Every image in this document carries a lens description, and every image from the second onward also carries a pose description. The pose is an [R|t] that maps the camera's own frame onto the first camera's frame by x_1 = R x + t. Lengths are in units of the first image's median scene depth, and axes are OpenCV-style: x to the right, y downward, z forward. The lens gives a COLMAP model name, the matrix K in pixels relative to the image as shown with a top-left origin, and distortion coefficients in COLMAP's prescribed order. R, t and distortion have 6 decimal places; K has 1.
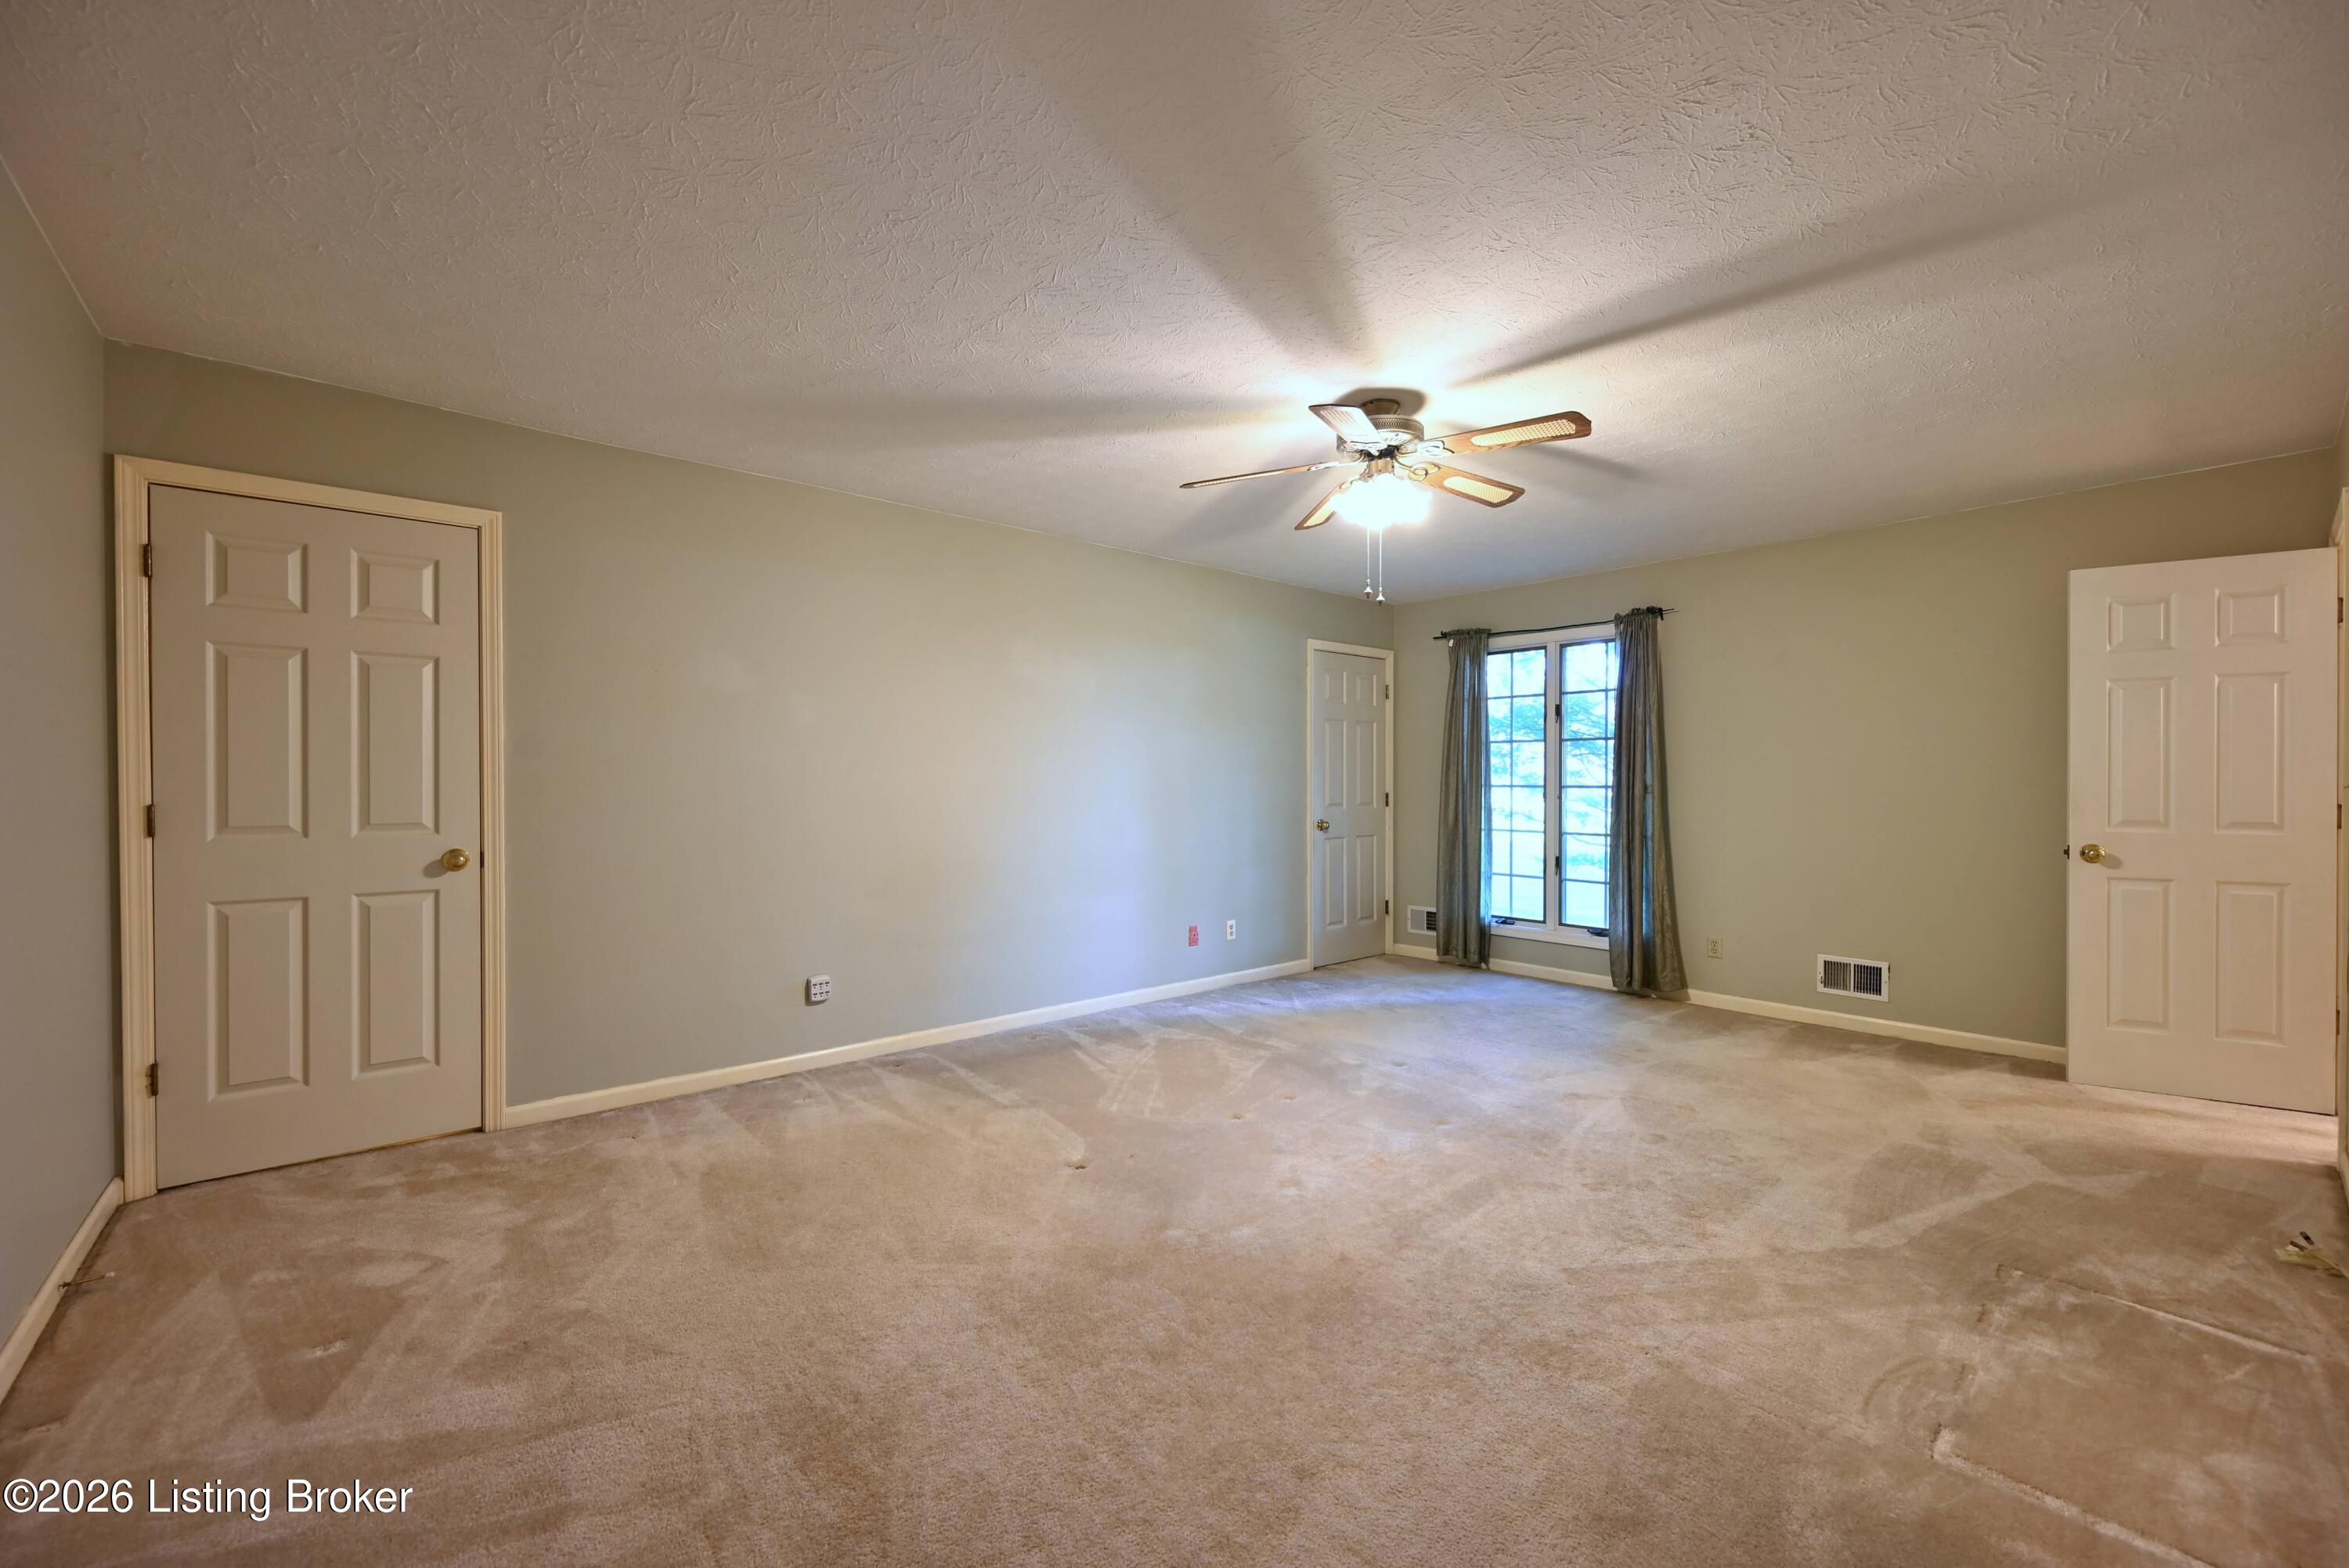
lens RADIAL K [[948.9, 0, 1176.4], [0, 948.9, 783.5], [0, 0, 1]] dist [0.014061, 0.000140]
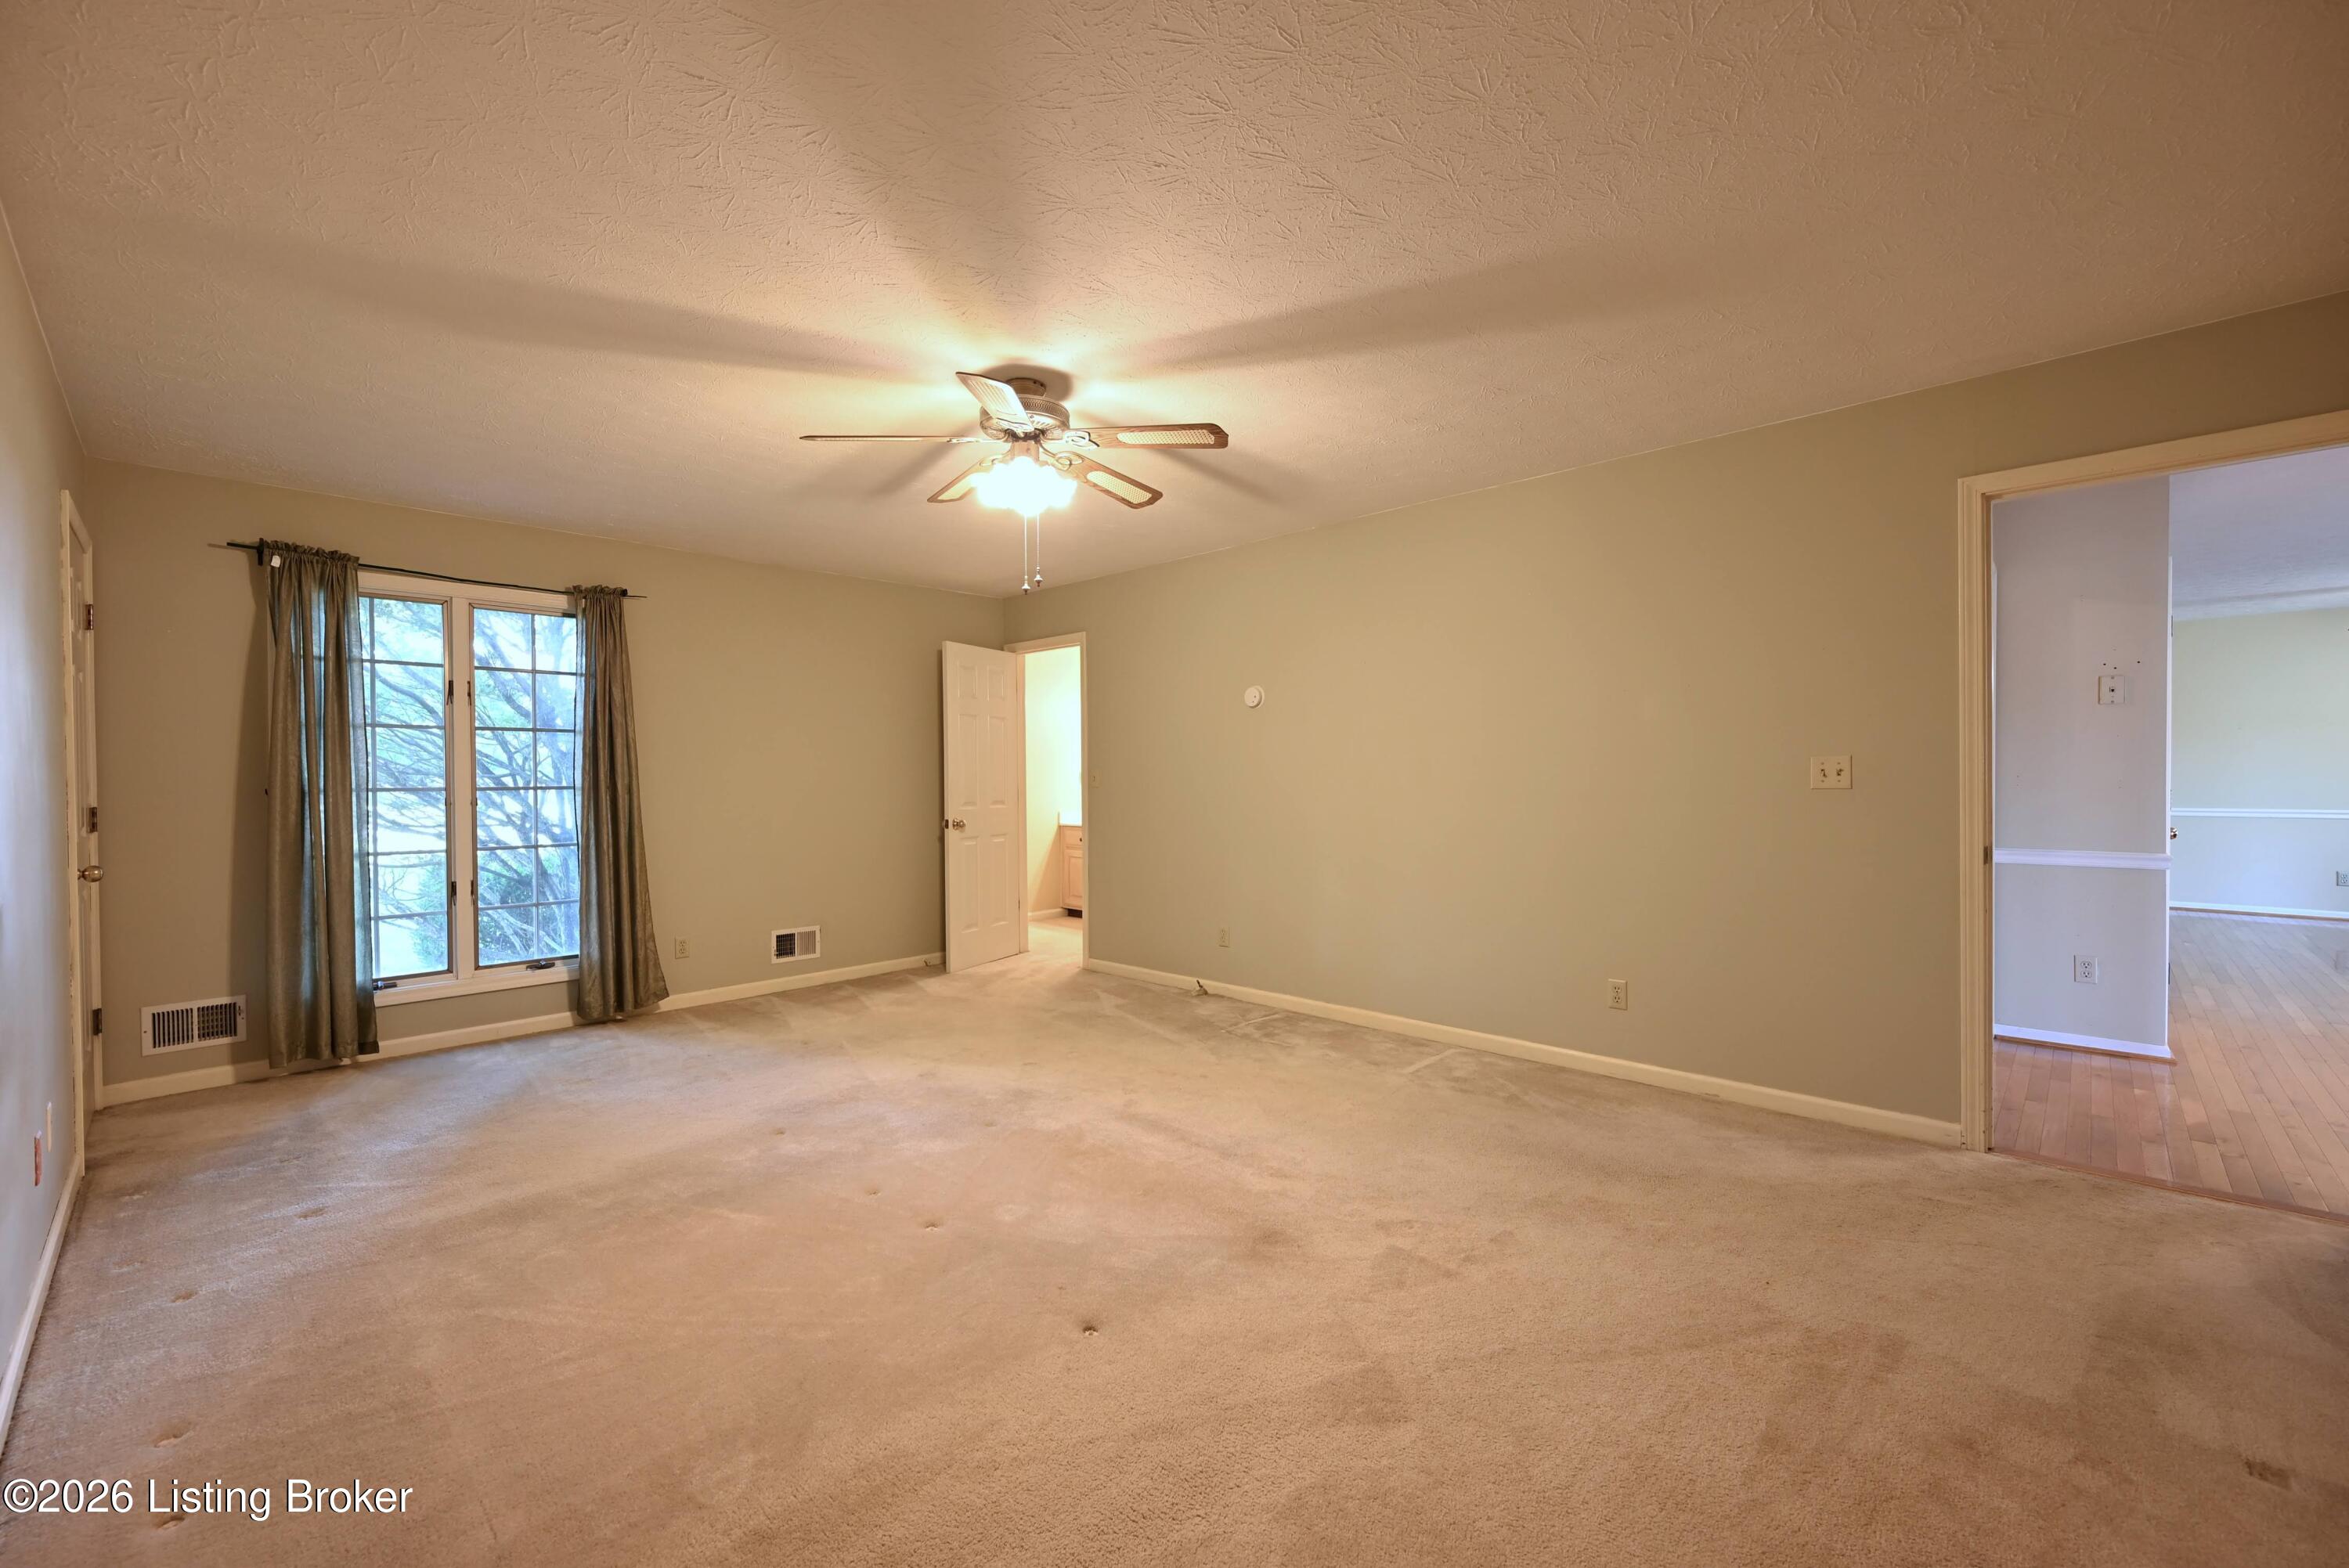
lens RADIAL K [[948.9, 0, 1179.6], [0, 948.9, 784.6], [0, 0, 1]] dist [0.014061, 0.000140]
pose [[-0.063049, -0.007447, 0.997983, -0.434337], [0.012450, 0.999888, 0.008248, 0.000469], [-0.997933, 0.012945, -0.062949, 0.519245]]
